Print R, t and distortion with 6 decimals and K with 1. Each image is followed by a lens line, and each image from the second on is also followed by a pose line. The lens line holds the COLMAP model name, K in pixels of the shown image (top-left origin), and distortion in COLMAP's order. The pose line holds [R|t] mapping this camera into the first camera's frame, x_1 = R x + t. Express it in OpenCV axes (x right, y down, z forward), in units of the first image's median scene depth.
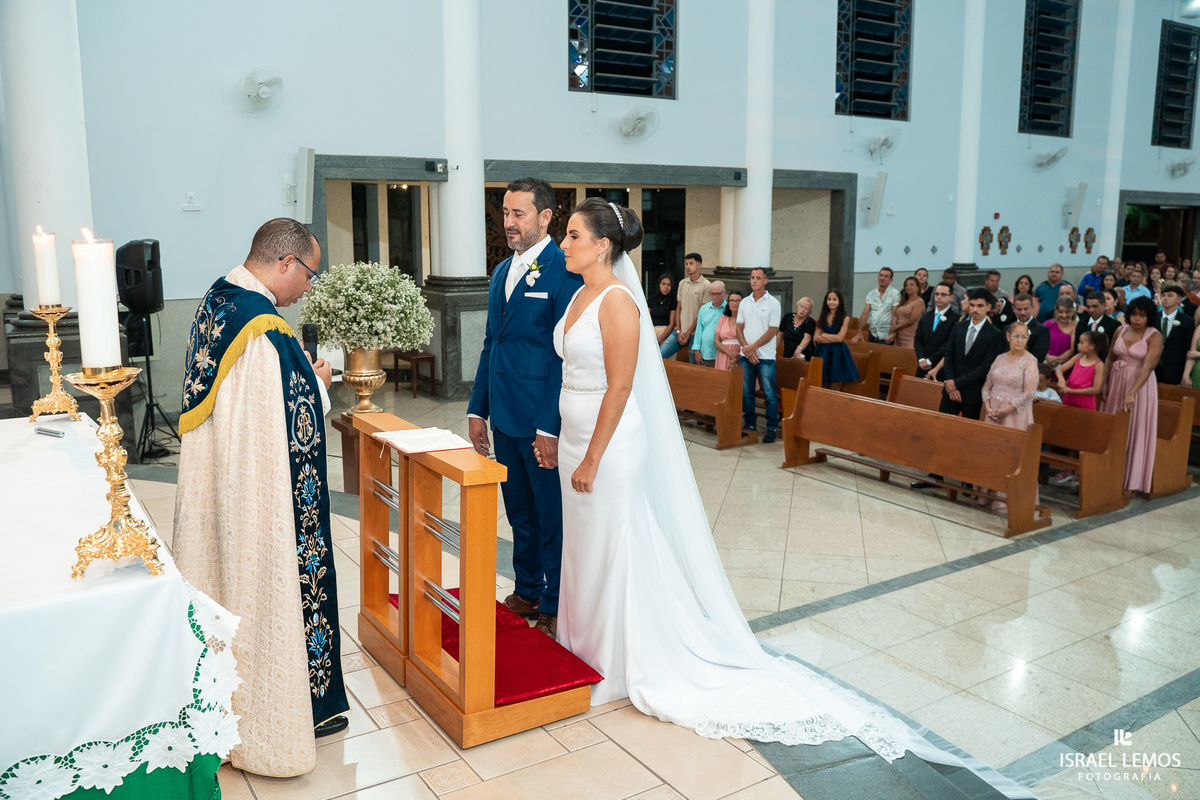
lens RADIAL K [[973.6, 0, 600.0], [0, 973.6, 400.0], [0, 0, 1]] dist [-0.122518, 0.103770]
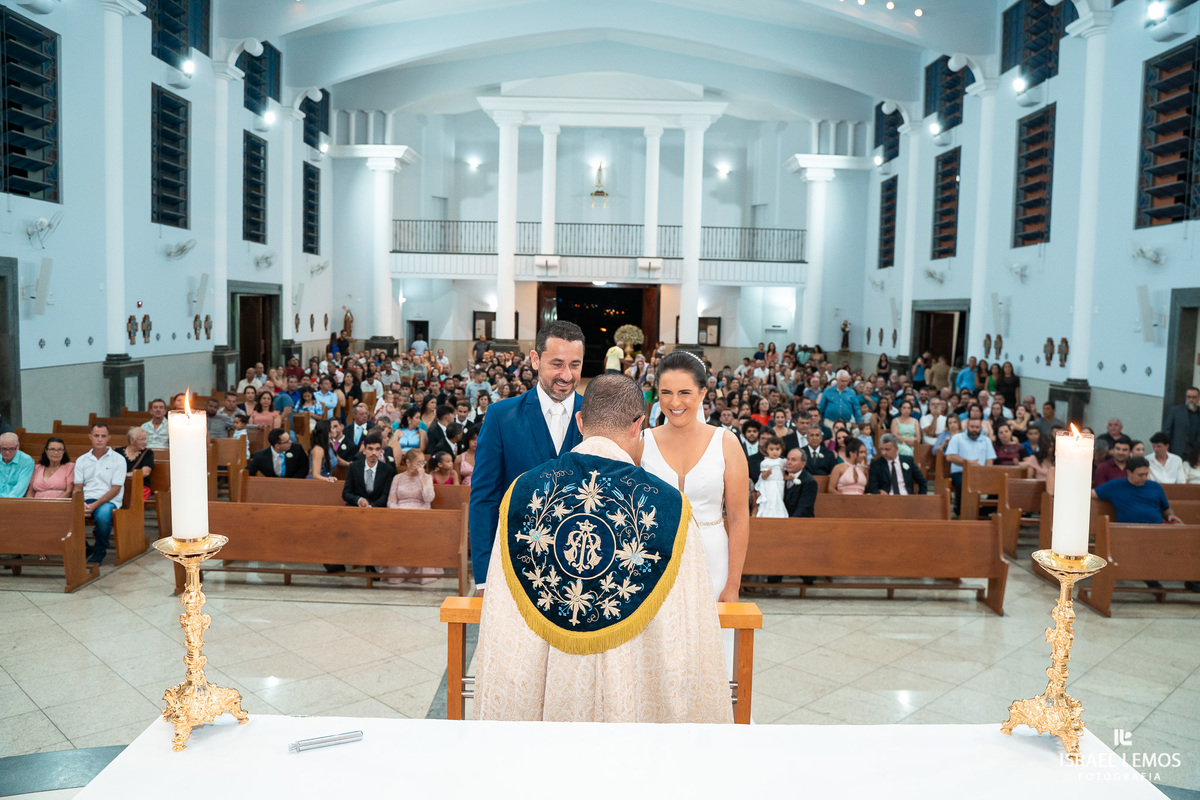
lens RADIAL K [[984.2, 0, 600.0], [0, 984.2, 400.0], [0, 0, 1]] dist [-0.119003, 0.095709]
pose [[0.530532, -0.061407, 0.845438, -0.182822], [0.127317, 0.991831, -0.007855, -0.027890], [-0.838049, 0.111806, 0.534016, 0.084339]]
